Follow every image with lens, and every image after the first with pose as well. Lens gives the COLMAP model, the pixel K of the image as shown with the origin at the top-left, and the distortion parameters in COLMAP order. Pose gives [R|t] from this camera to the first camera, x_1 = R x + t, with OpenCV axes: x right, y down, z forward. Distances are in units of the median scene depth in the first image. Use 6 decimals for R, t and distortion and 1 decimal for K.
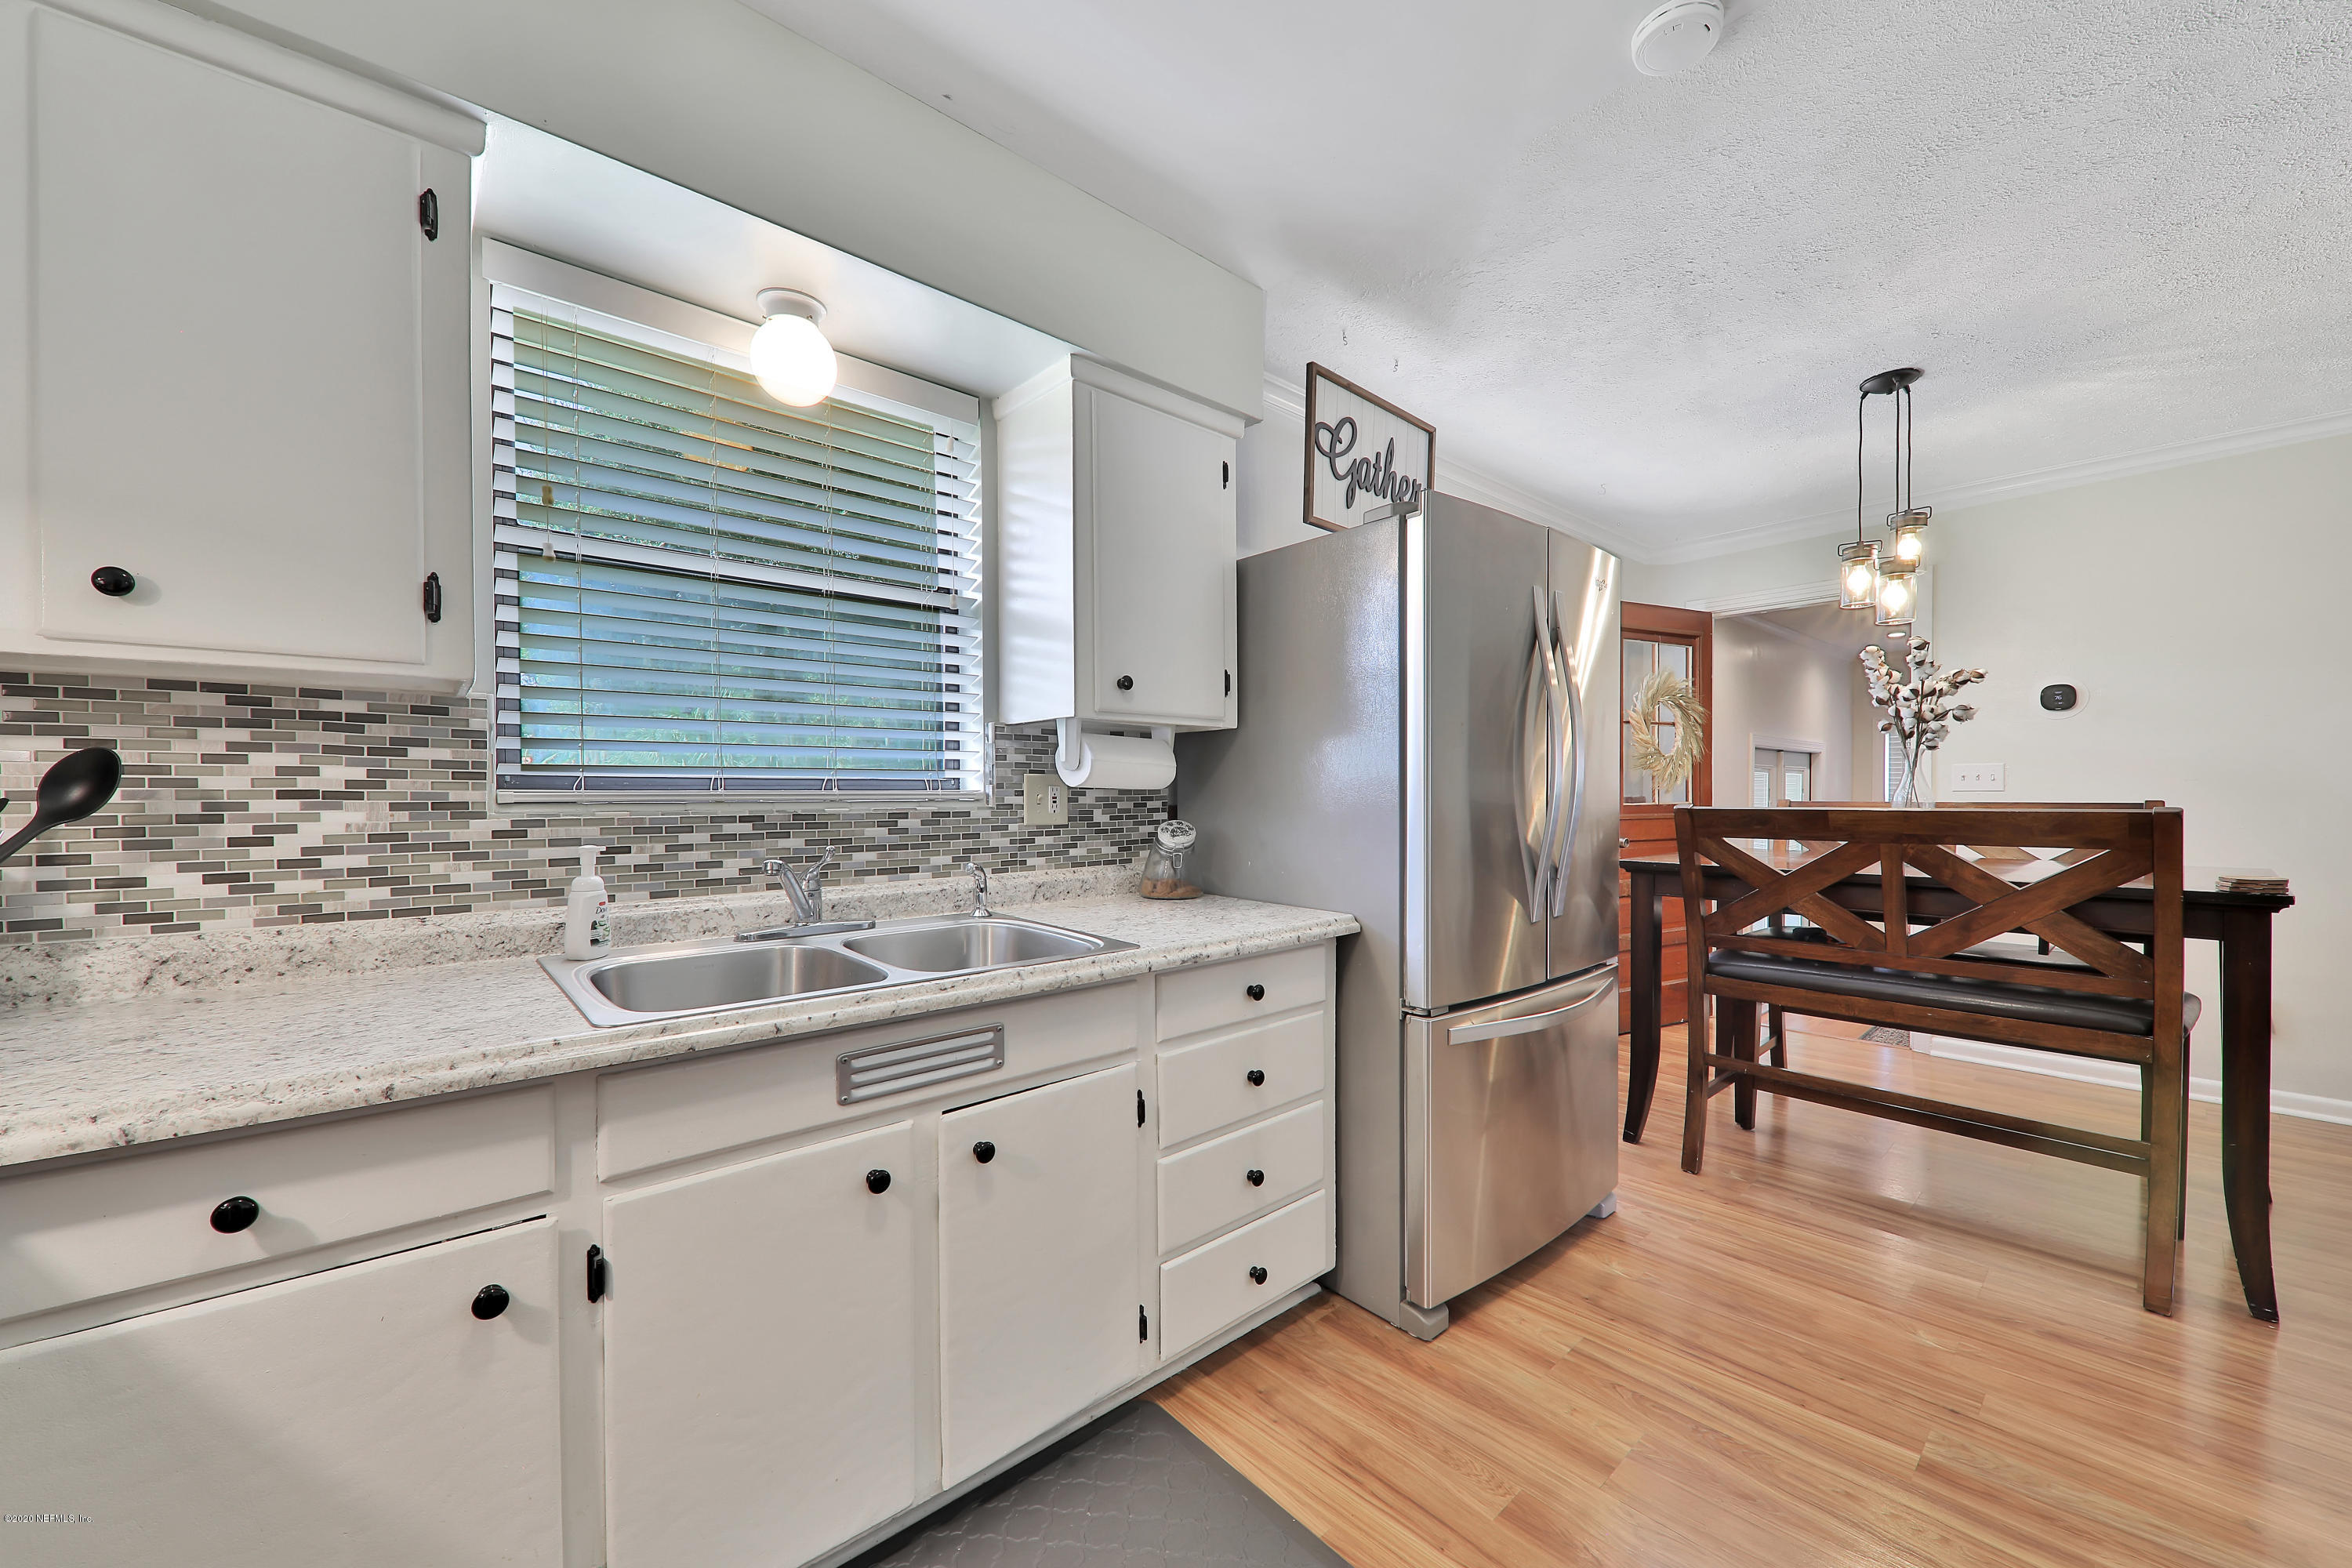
lens RADIAL K [[870.2, 0, 1169.6], [0, 870.2, 803.3], [0, 0, 1]] dist [-0.012500, -0.000472]
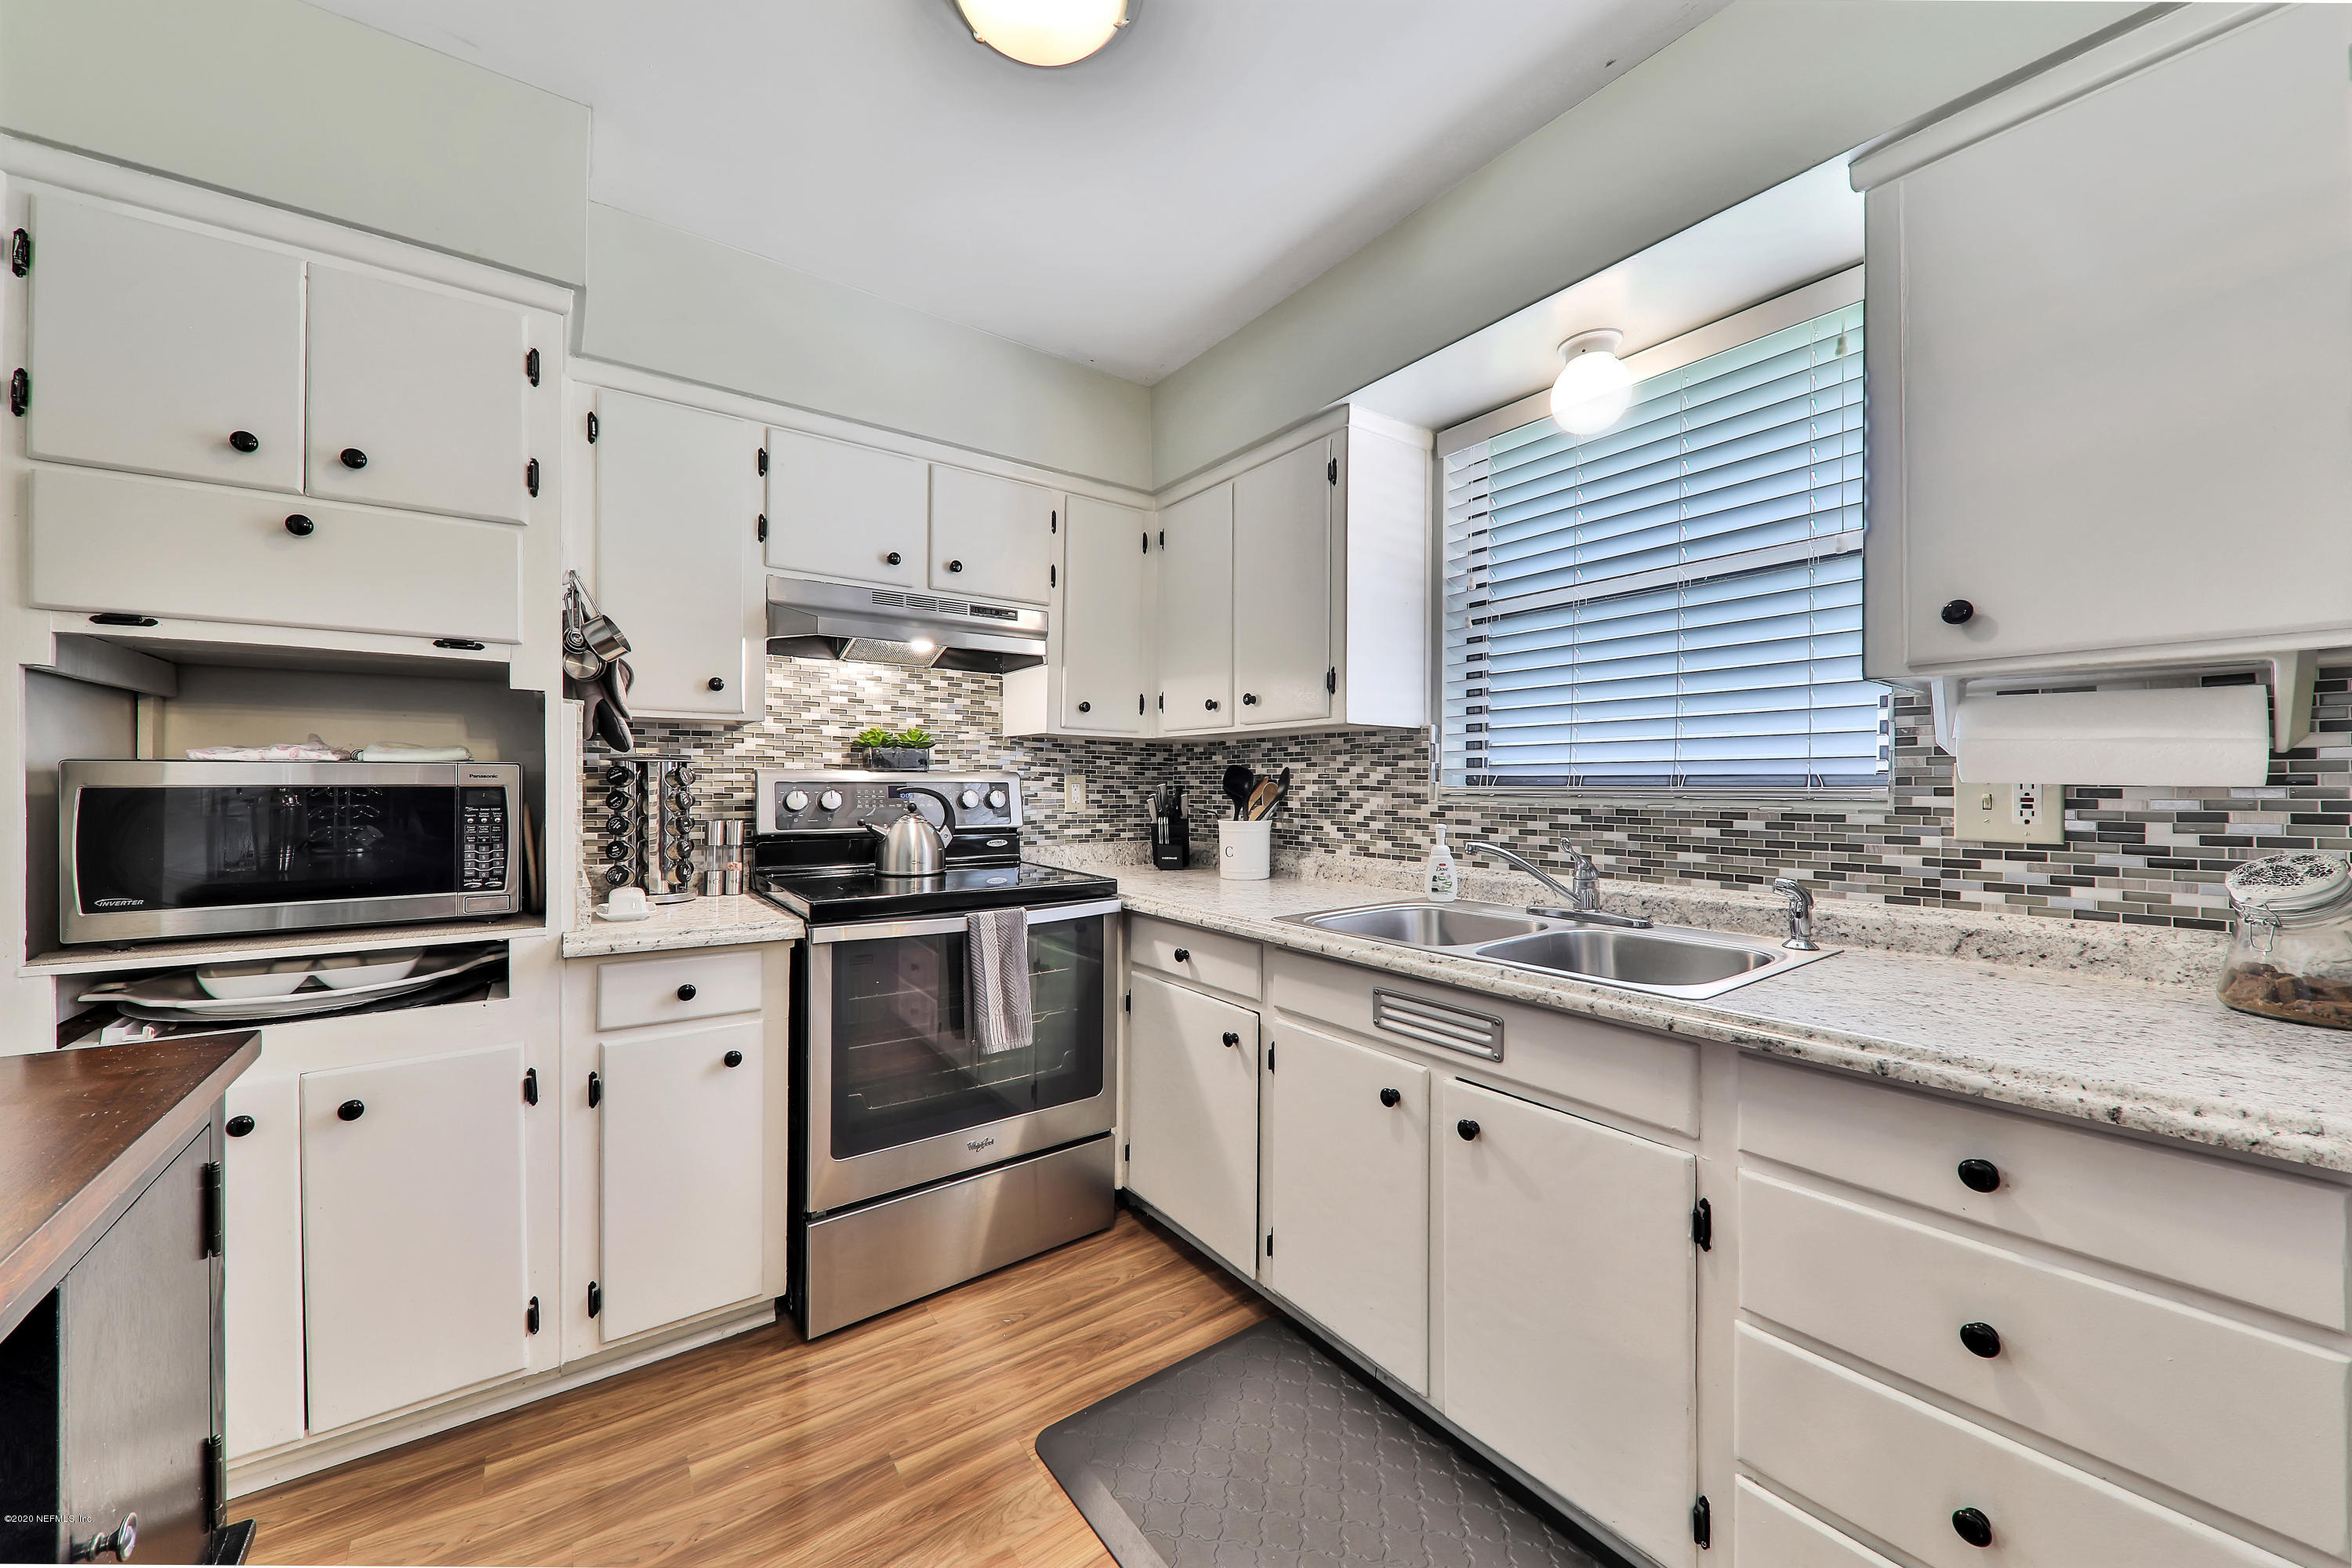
lens RADIAL K [[859.4, 0, 1169.4], [0, 859.4, 773.1], [0, 0, 1]] dist [-0.001343, -0.000658]
pose [[-0.095796, -0.011673, -0.995333, 0.674715], [-0.014070, 0.999847, -0.010372, -0.013062], [0.995302, 0.013011, -0.095946, 0.568029]]
